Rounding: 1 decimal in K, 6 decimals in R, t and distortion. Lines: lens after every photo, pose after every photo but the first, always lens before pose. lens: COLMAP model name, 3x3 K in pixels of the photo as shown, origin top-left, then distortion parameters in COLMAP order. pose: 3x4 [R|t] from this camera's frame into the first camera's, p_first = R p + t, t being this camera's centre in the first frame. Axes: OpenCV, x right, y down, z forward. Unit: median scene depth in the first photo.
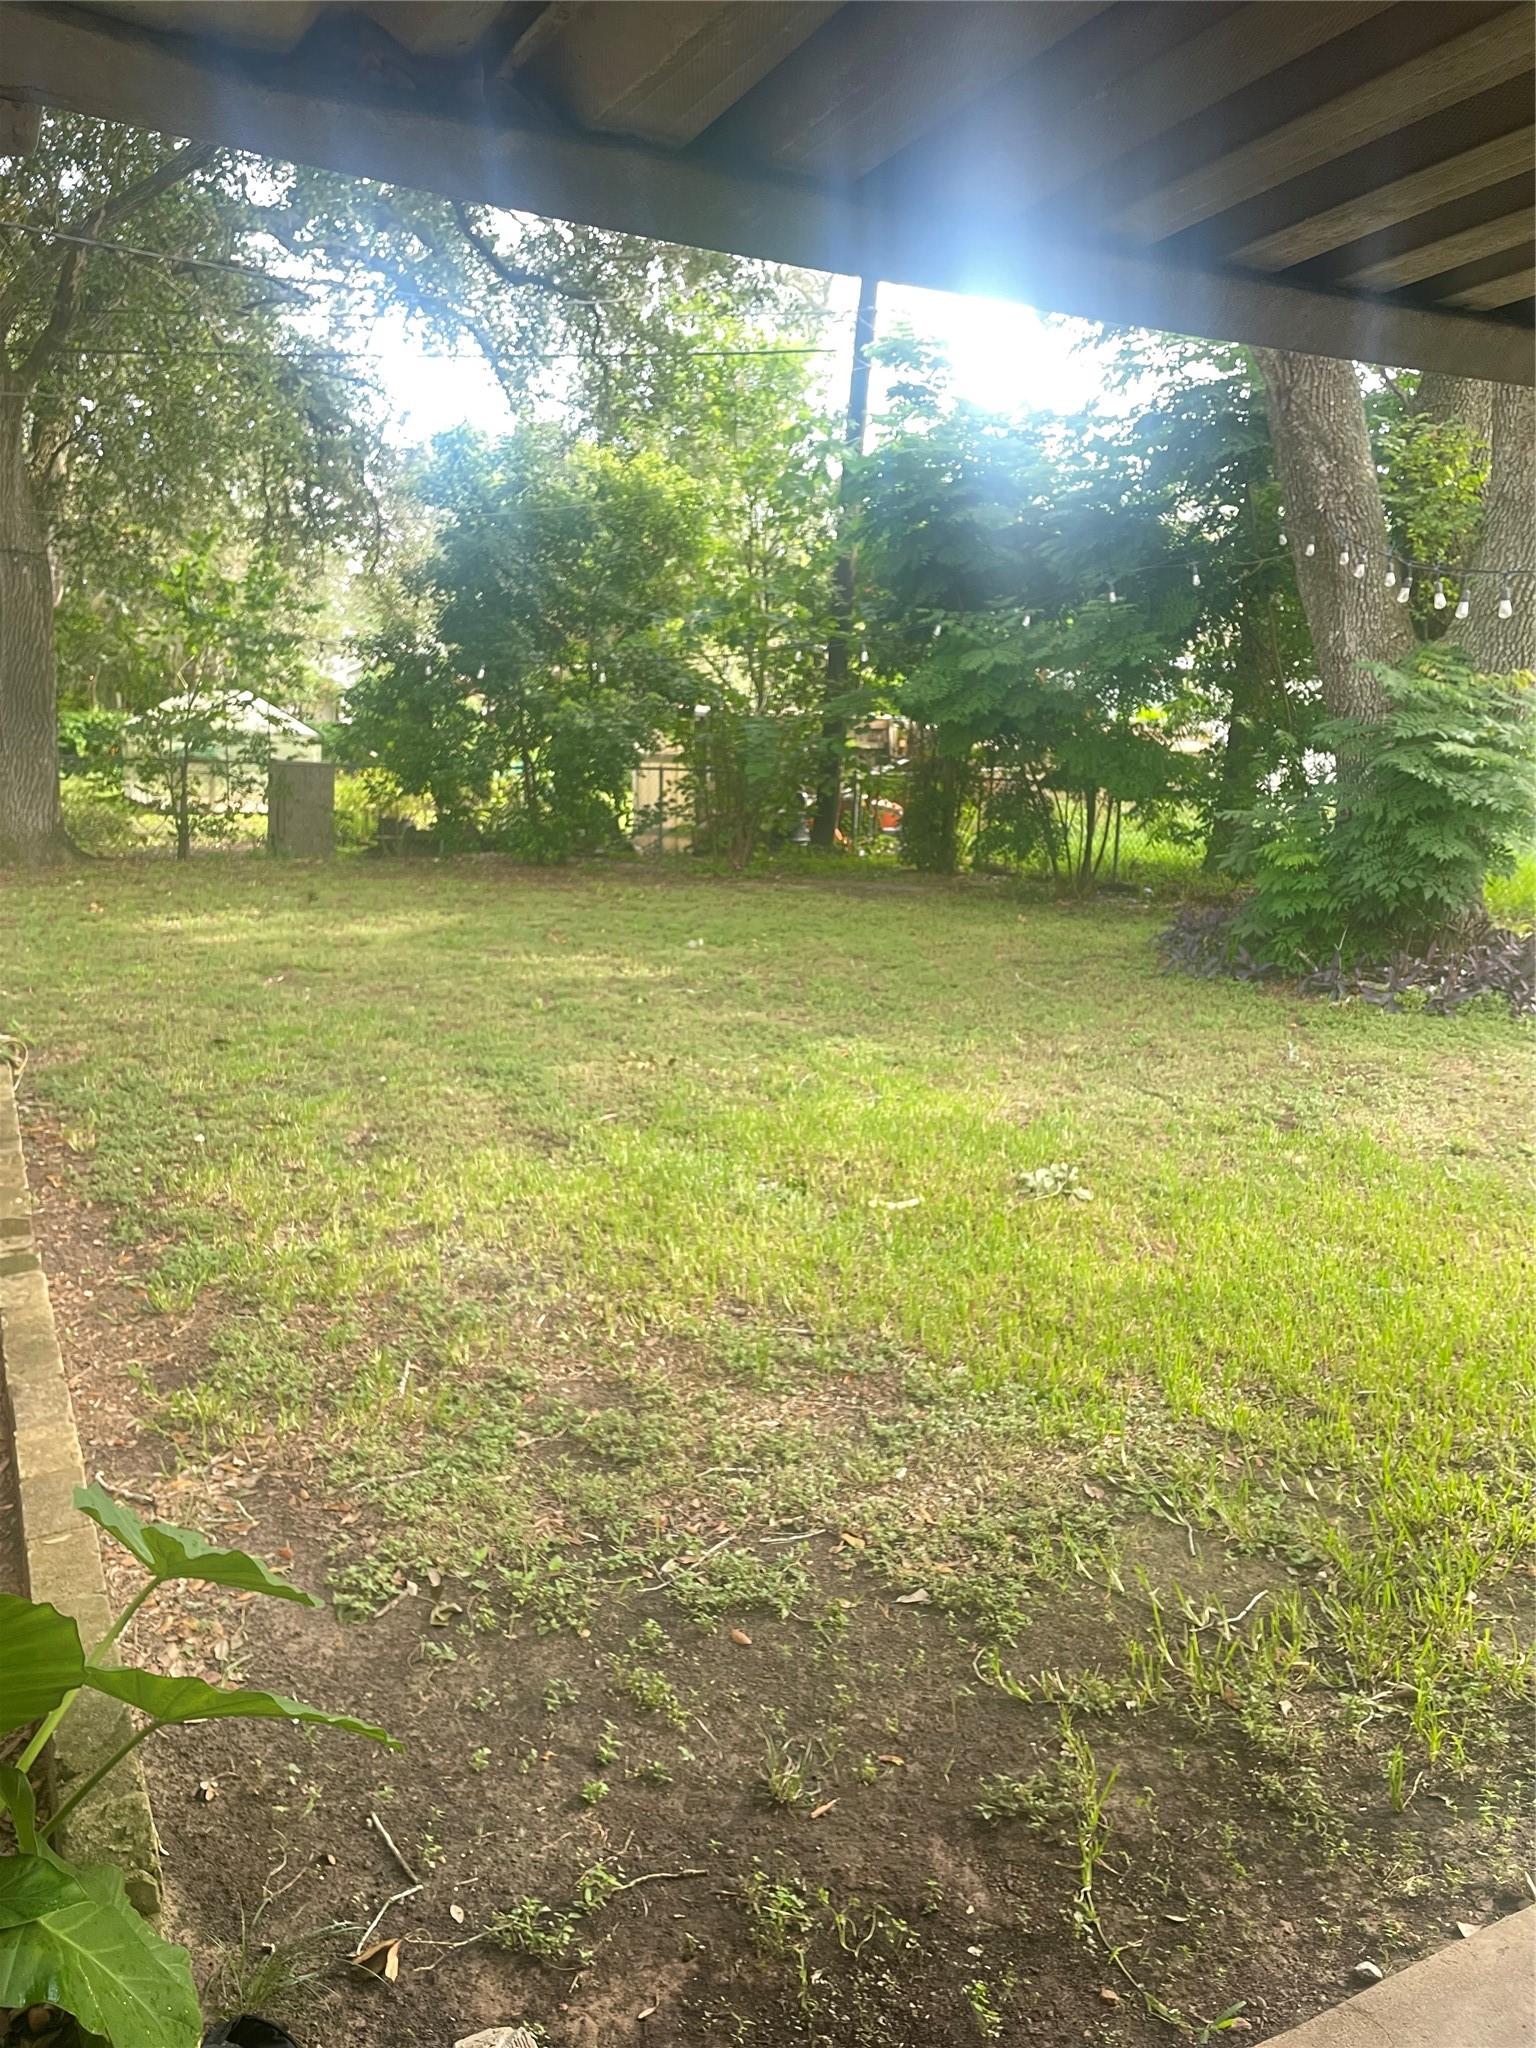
lens RADIAL K [[1553.8, 0, 783.9], [0, 1553.8, 1021.0], [0, 0, 1]] dist [0.075437, -0.102139]
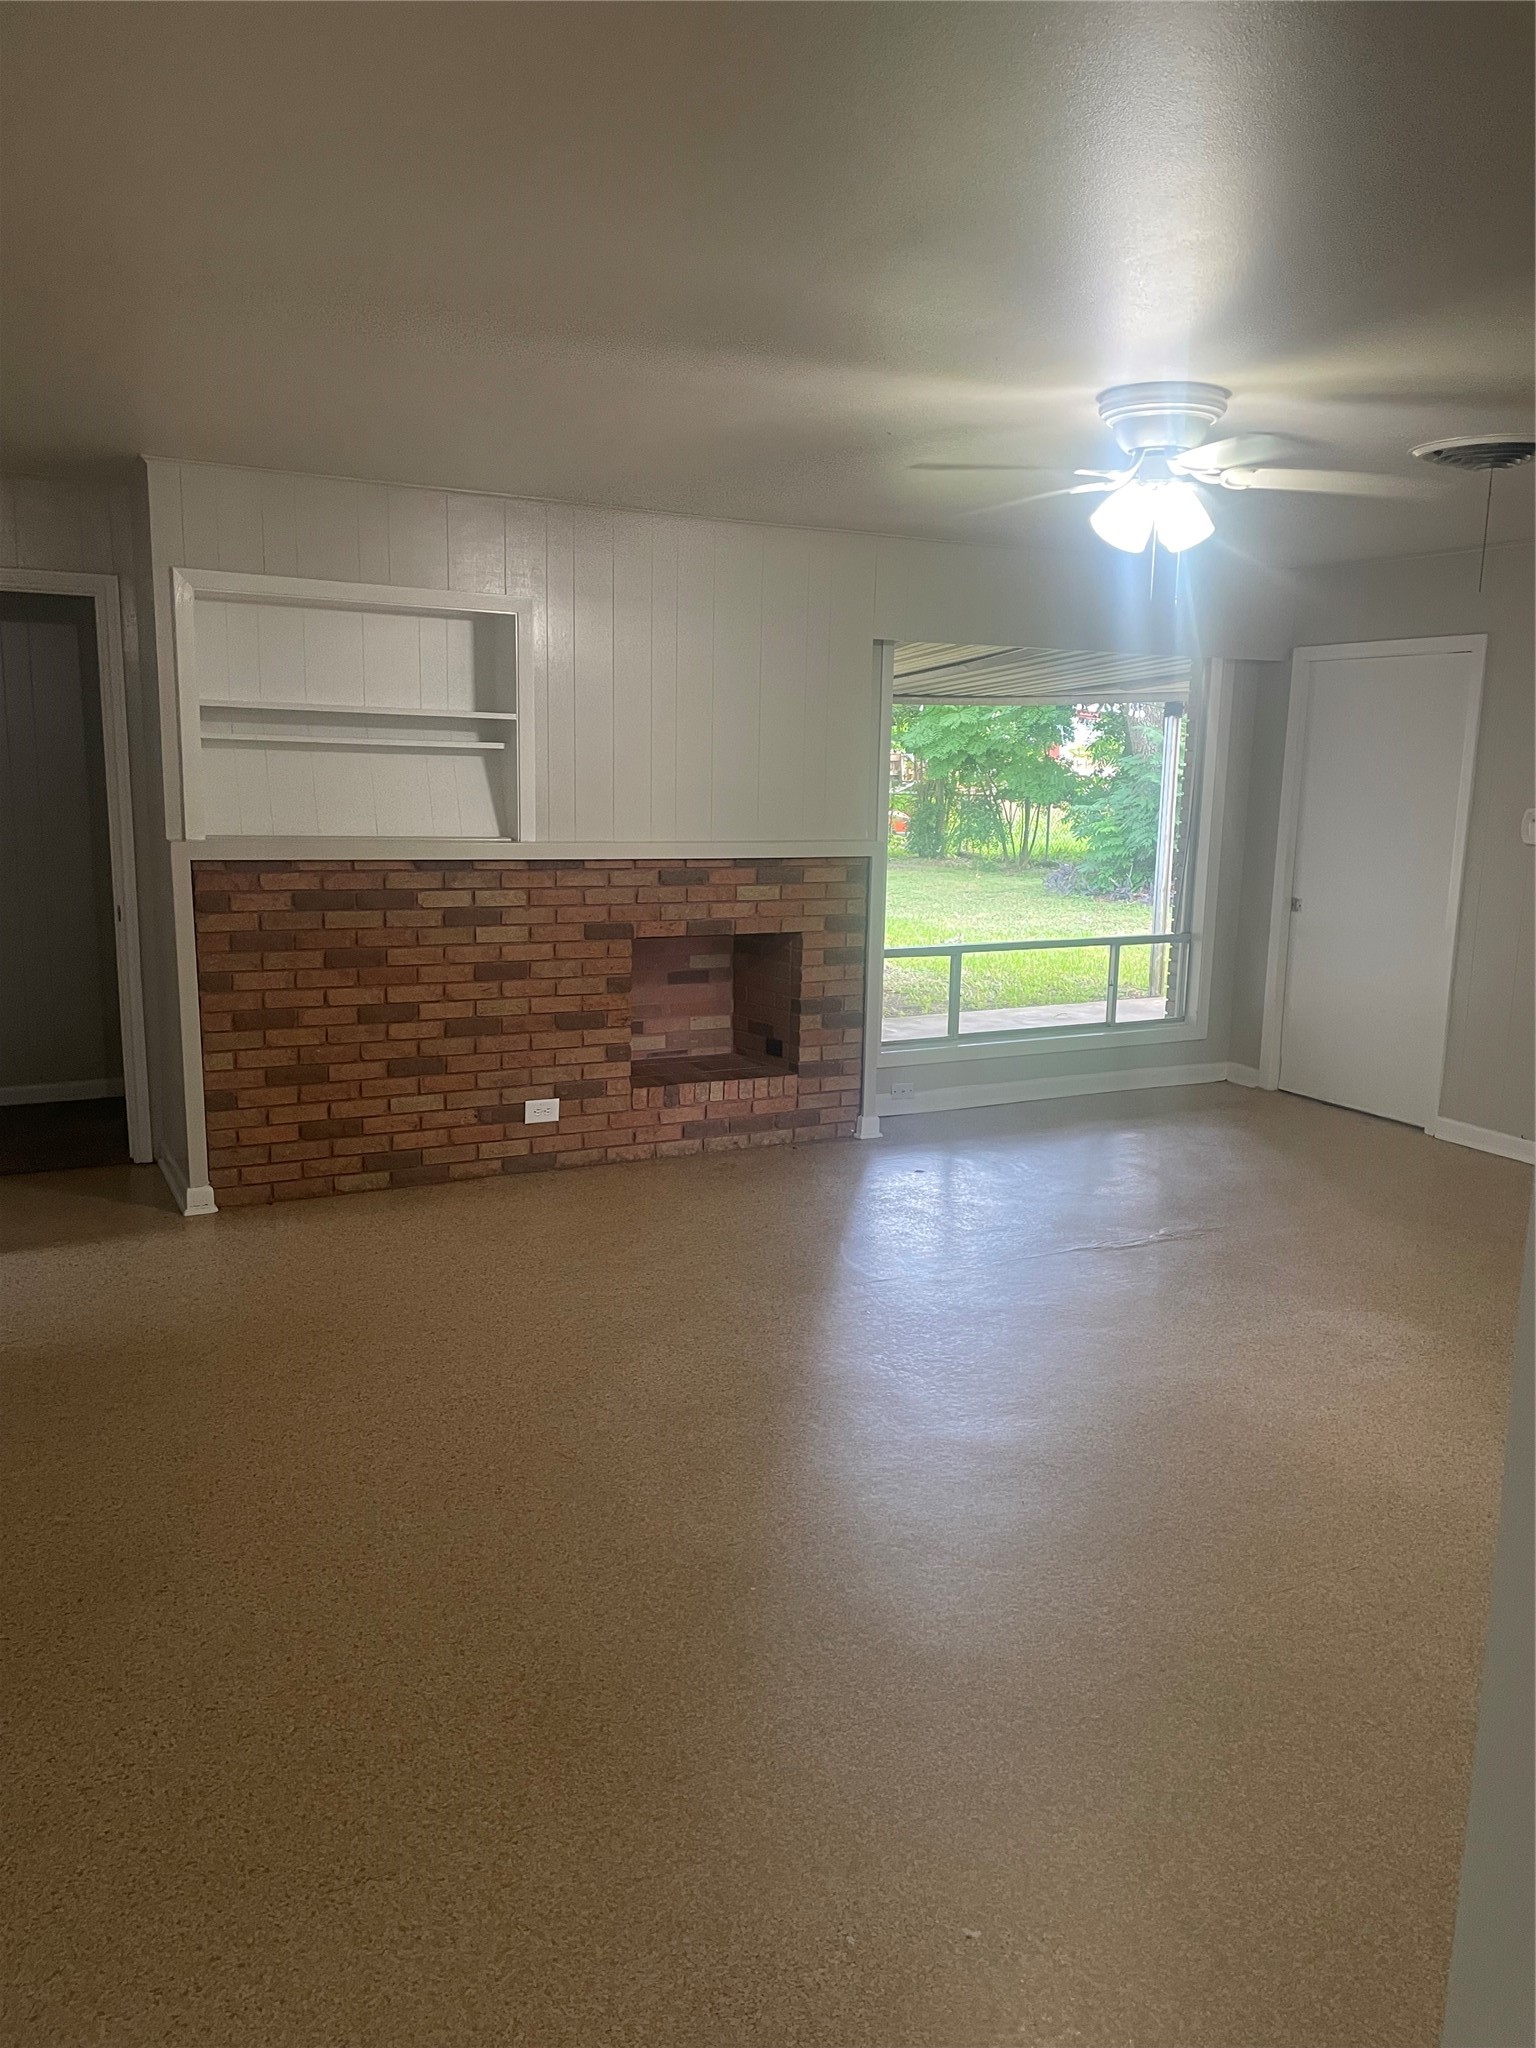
lens RADIAL K [[1553.8, 0, 783.9], [0, 1553.8, 1021.0], [0, 0, 1]] dist [0.075437, -0.102139]
pose [[0.999859, 0.001305, -0.016751, -0.022368], [-0.001654, 0.999782, -0.020804, 0.108571], [0.016720, 0.020829, 0.999643, -0.578315]]
